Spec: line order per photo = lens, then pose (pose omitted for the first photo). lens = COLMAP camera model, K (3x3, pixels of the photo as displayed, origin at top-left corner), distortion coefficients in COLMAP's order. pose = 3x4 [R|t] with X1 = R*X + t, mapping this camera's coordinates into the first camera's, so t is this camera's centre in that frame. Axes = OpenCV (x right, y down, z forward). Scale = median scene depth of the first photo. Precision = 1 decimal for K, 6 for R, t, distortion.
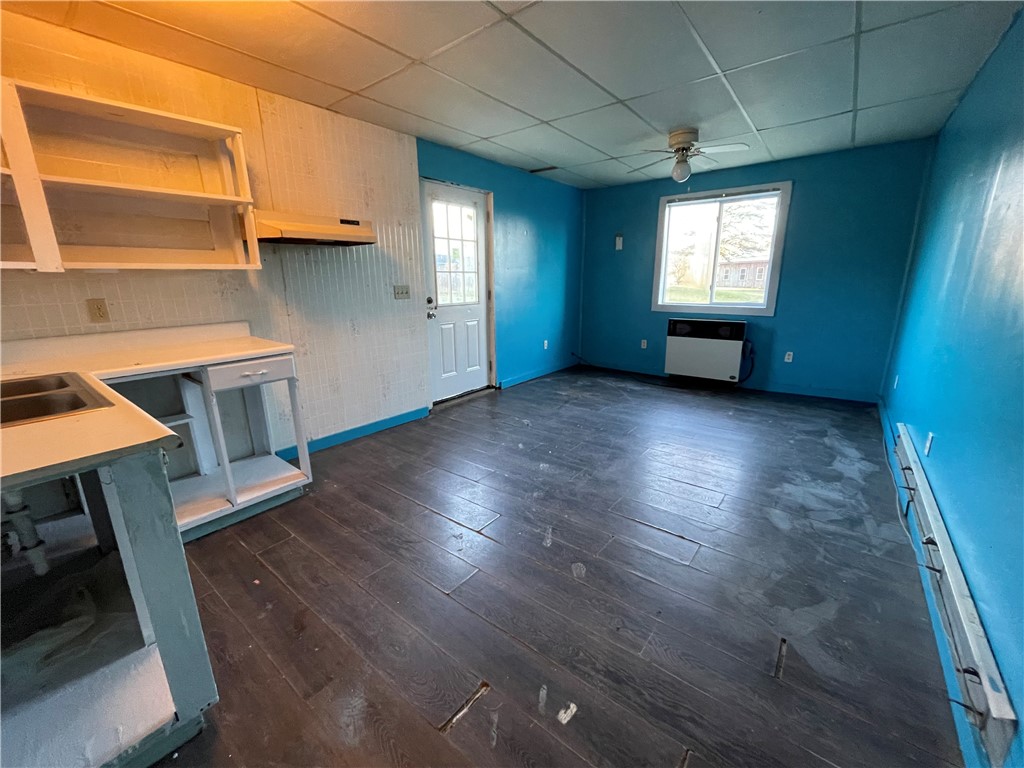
lens RADIAL K [[413.4, 0, 512.1], [0, 413.4, 386.4], [0, 0, 1]] dist [-0.002386, -0.000073]
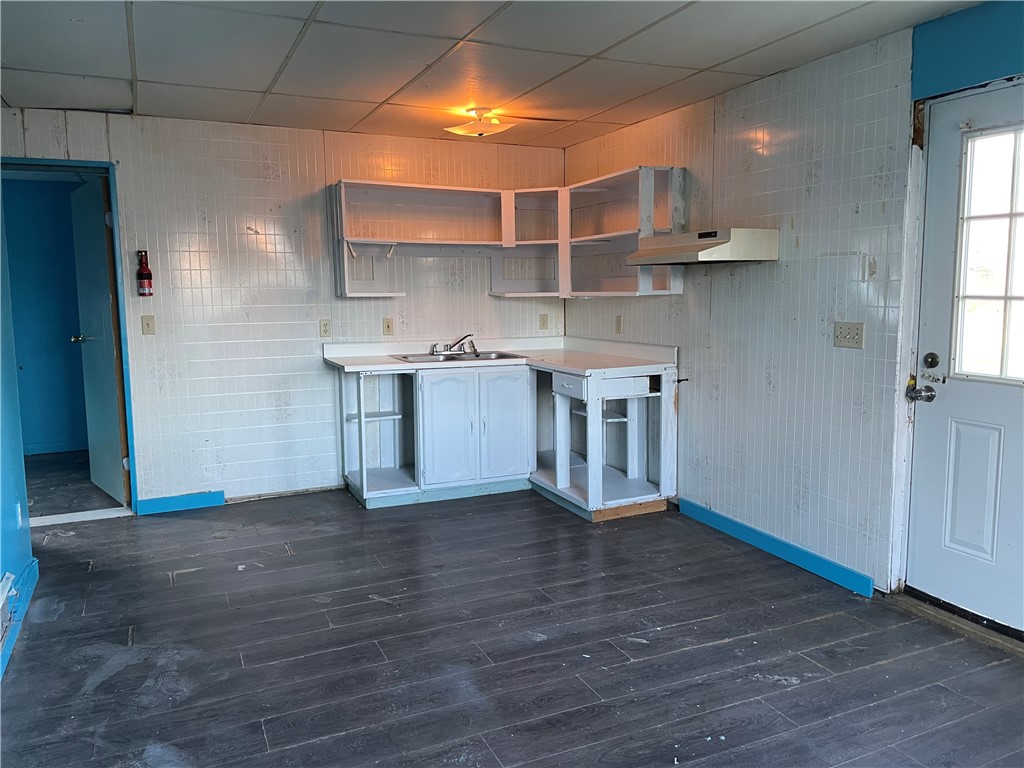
lens RADIAL K [[777.2, 0, 513.5], [0, 777.2, 380.5], [0, 0, 1]] dist [-0.006351, -0.020216]
pose [[-0.455411, 0.126012, -0.881318, 0.819431], [-0.214847, 0.945119, 0.246154, -0.330102], [0.863969, 0.301450, -0.403344, 1.065058]]
